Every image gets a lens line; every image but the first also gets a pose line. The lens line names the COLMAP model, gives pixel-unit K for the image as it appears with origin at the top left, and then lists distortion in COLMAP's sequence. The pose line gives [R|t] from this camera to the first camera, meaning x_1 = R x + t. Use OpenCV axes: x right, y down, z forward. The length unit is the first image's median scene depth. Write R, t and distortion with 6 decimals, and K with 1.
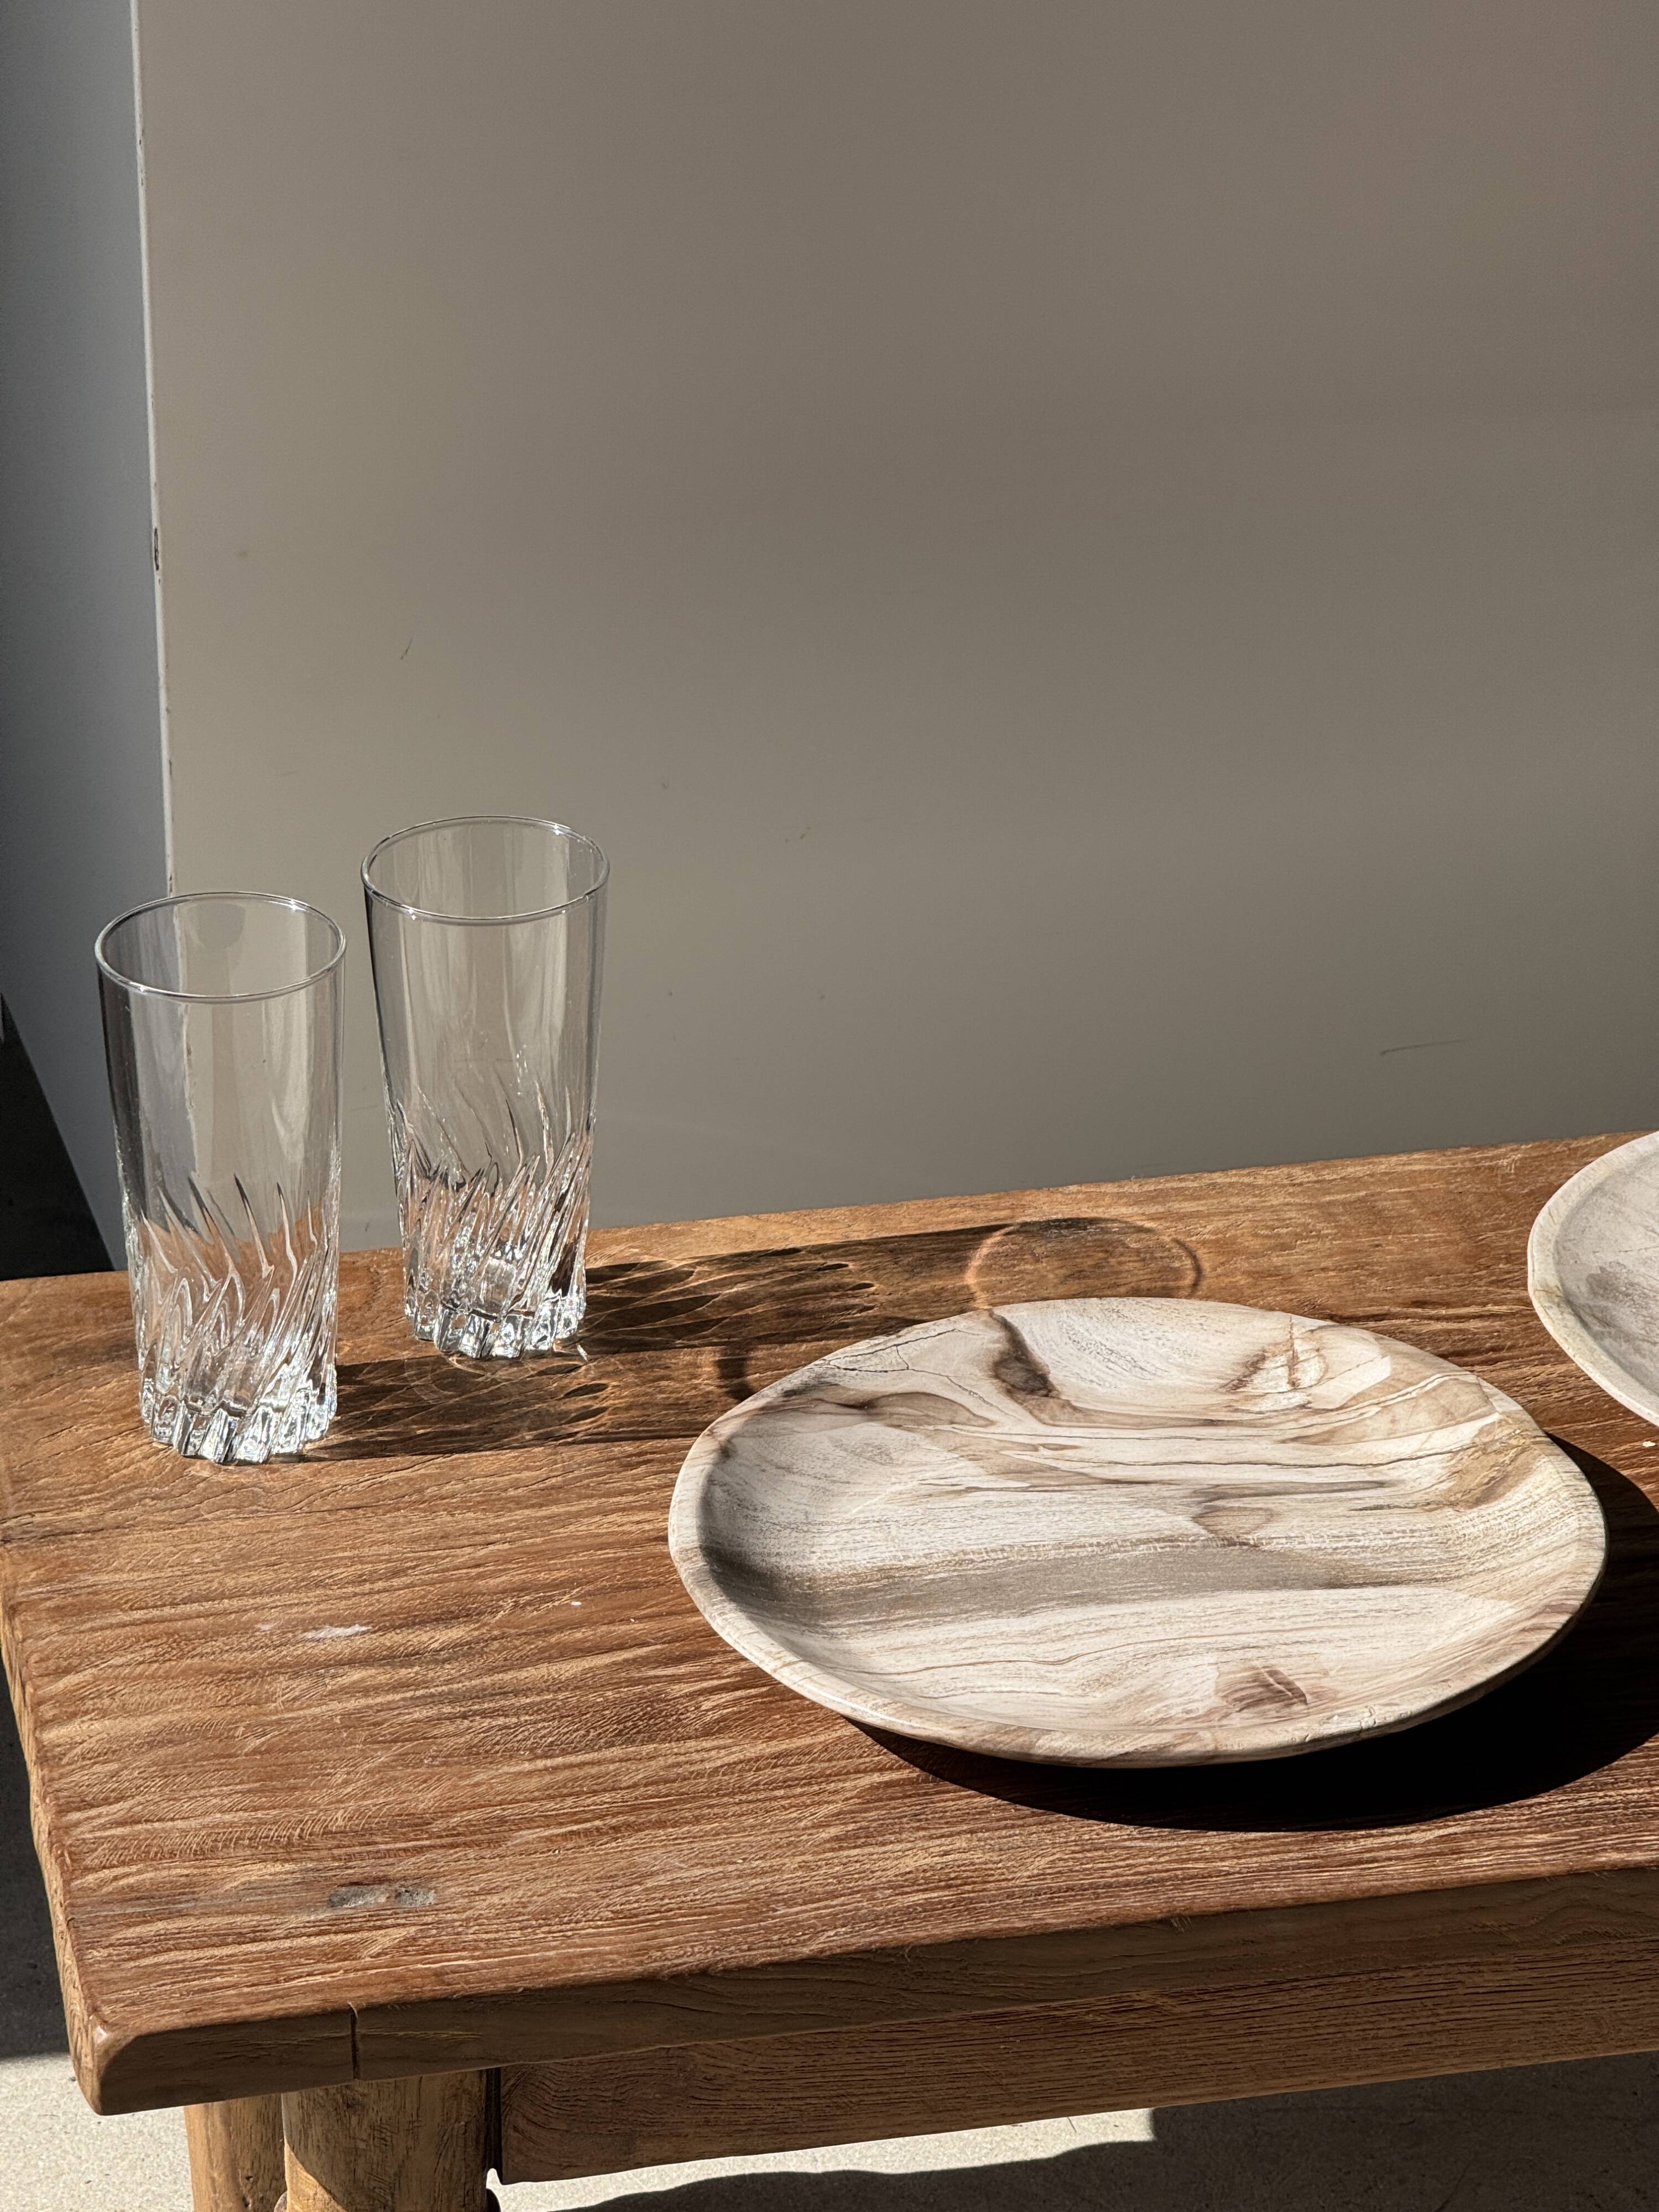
lens RADIAL K [[7890.9, 0, 906.6], [0, 7890.9, 1109.2], [0, 0, 1]] dist [0.207533, 1.197704]
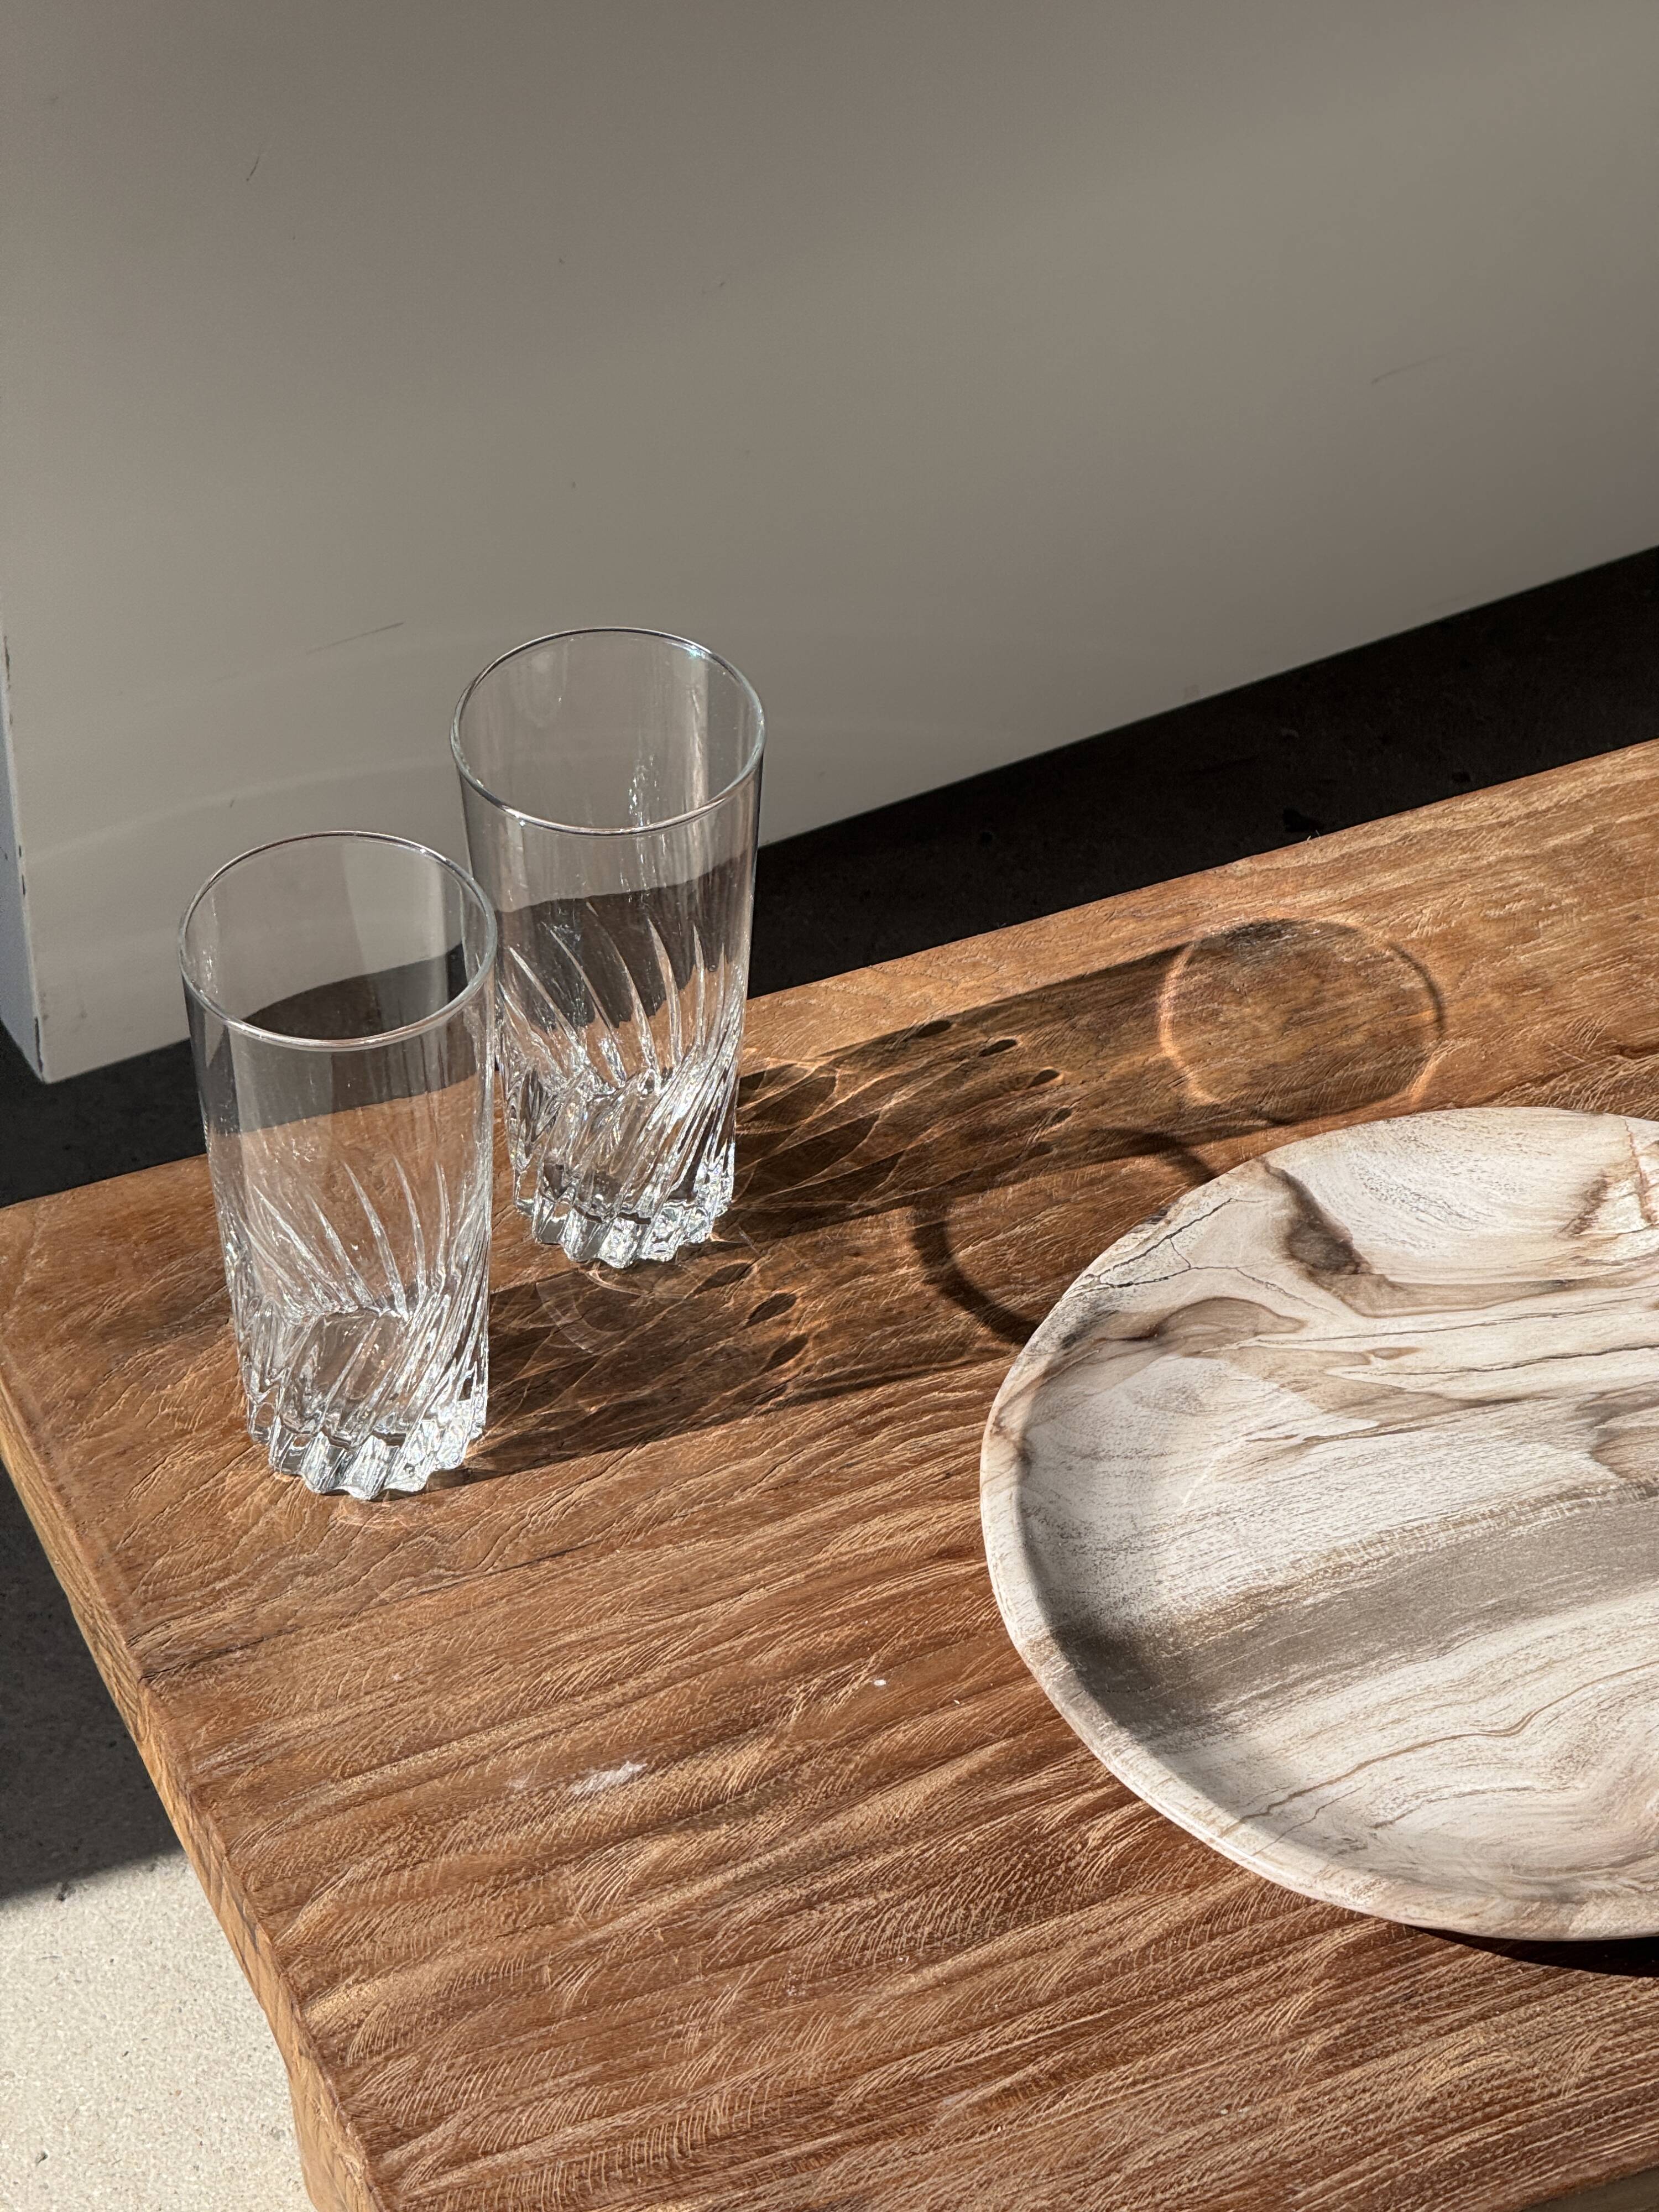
lens RADIAL K [[7794.8, 0, 910.4], [0, 7794.8, 1223.2], [0, 0, 1]] dist [0.268352, -0.387053]
pose [[0.980523, -0.136398, 0.141317, -0.144609], [0.086541, 0.945947, 0.312562, -0.230879], [-0.176312, -0.294245, 0.939326, 0.258199]]
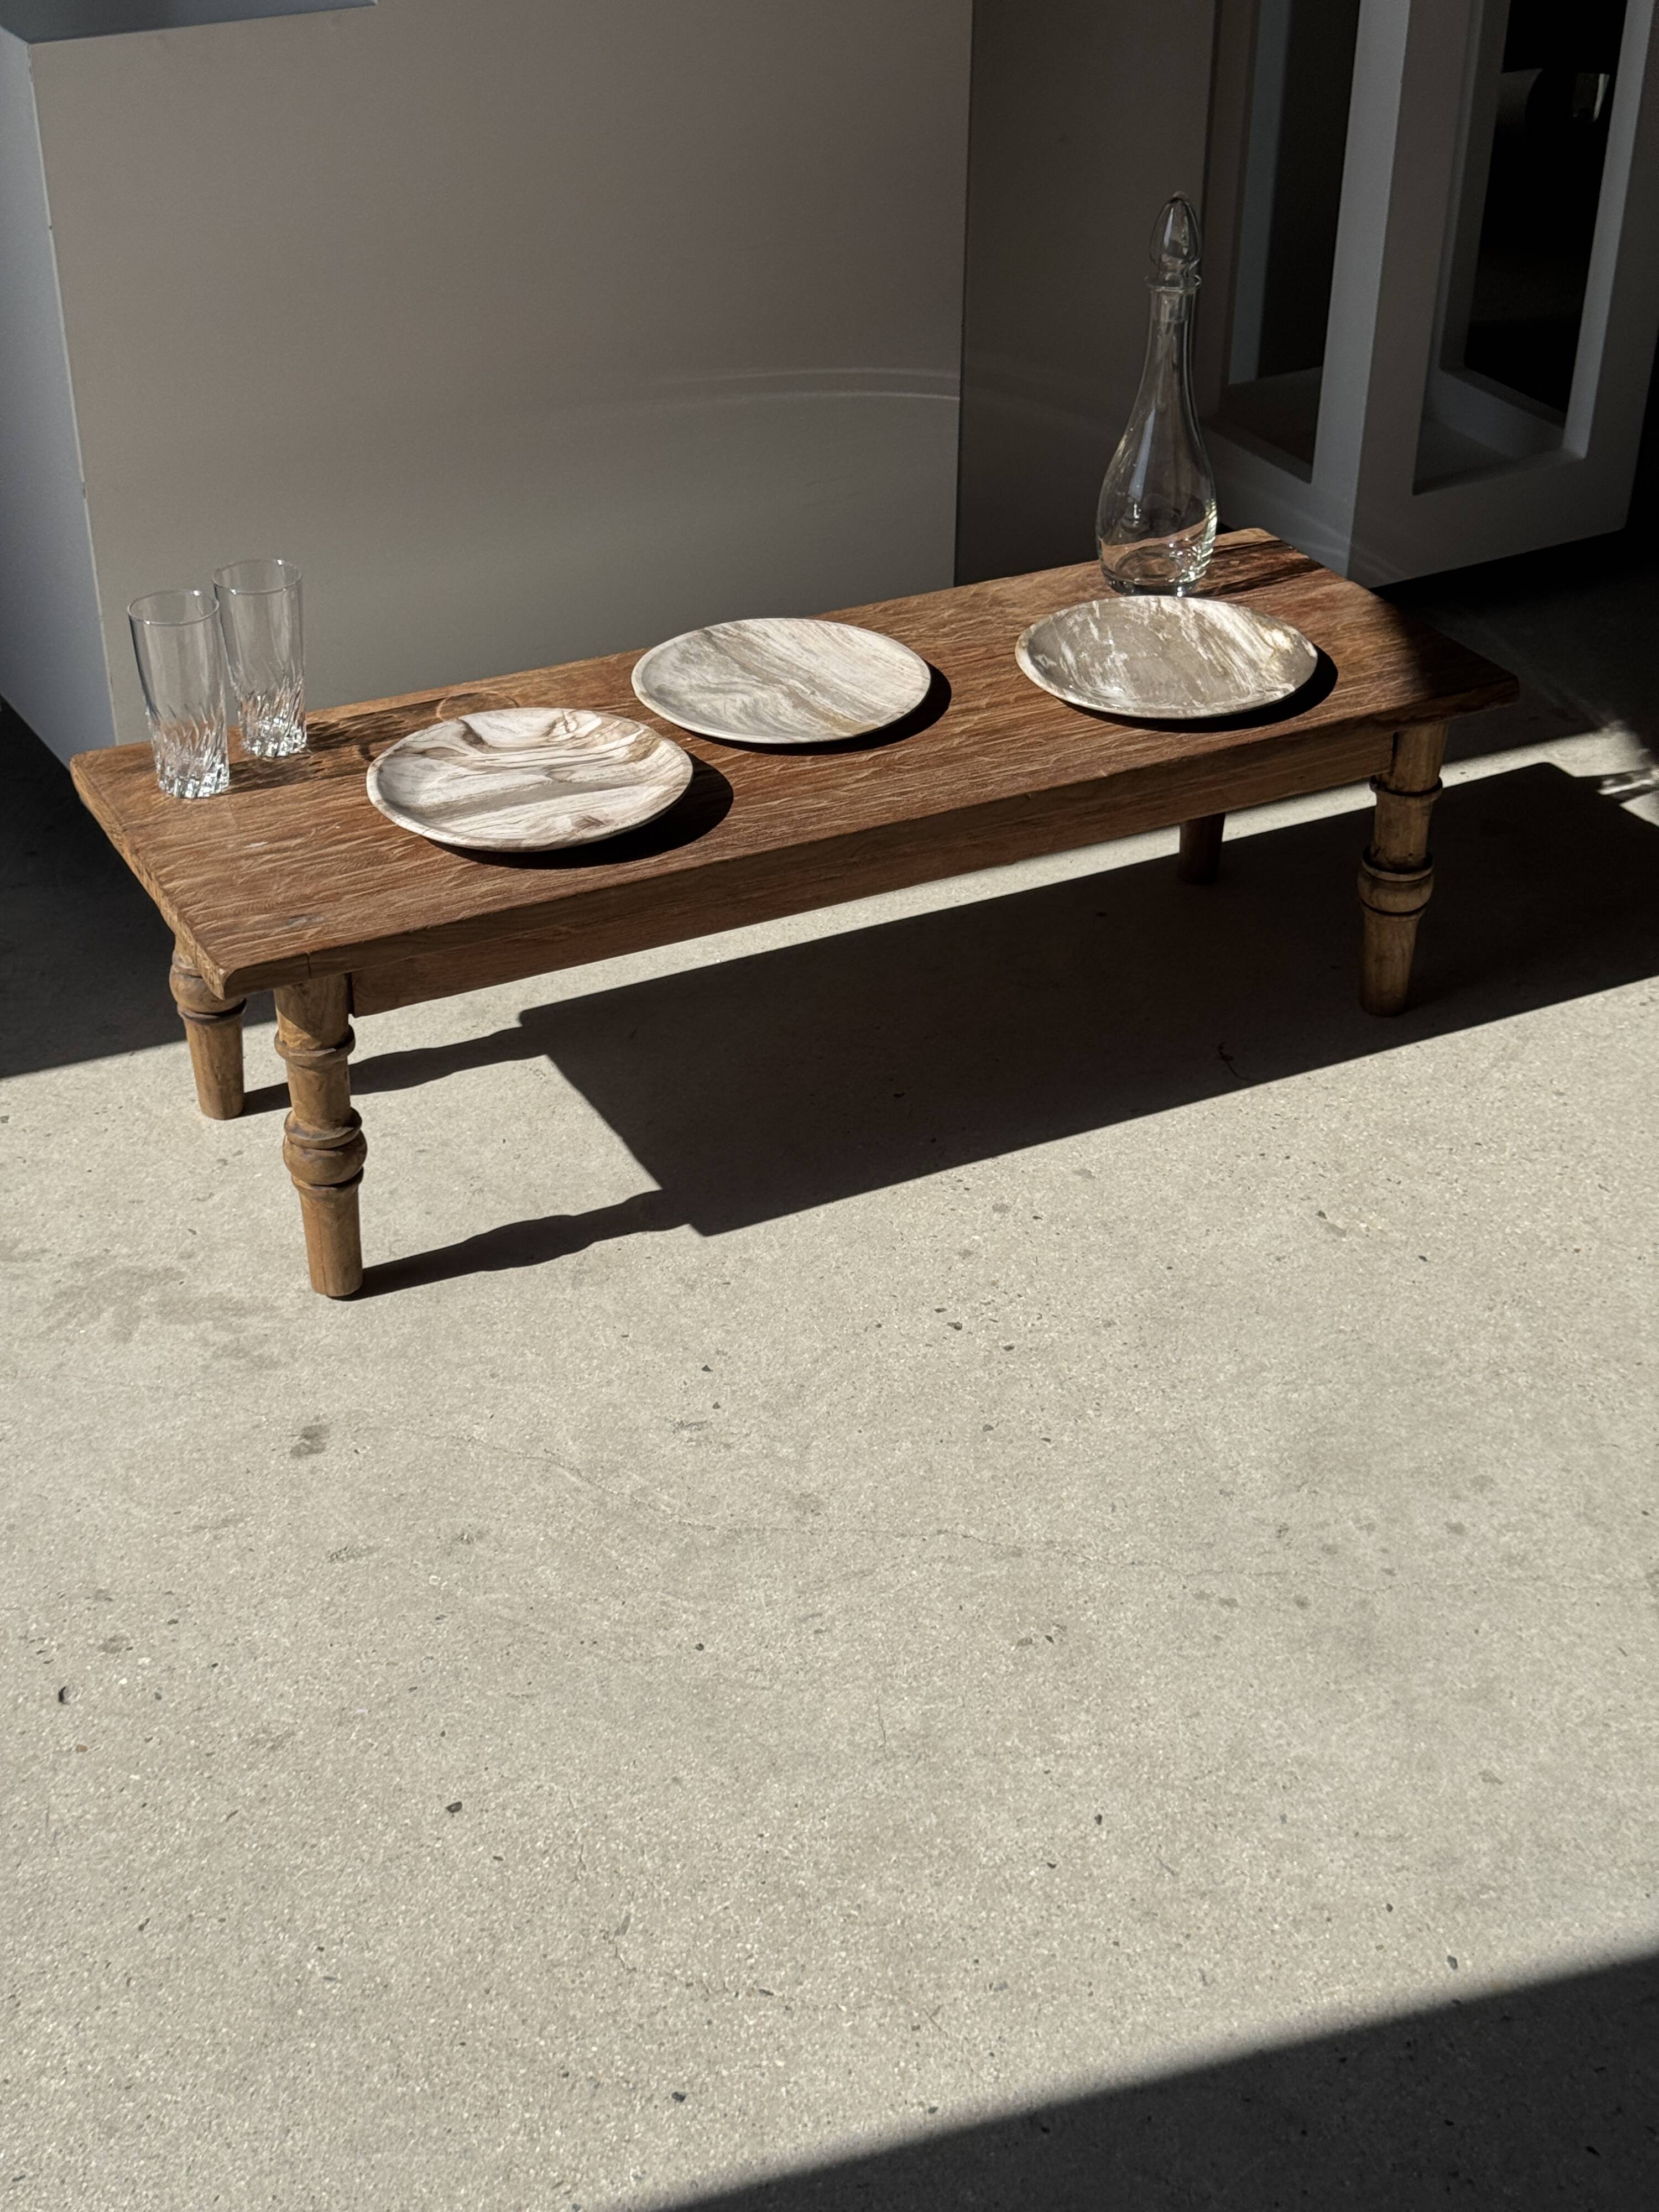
lens RADIAL K [[3102.9, 0, 818.5], [0, 3102.9, 1105.8], [0, 0, 1]] dist [0.182691, -0.337272]
pose [[0.966546, -0.135644, 0.217692, -0.131707], [0.117533, 0.988596, 0.094152, 0.075779], [-0.227980, -0.065416, 0.971466, -0.136495]]
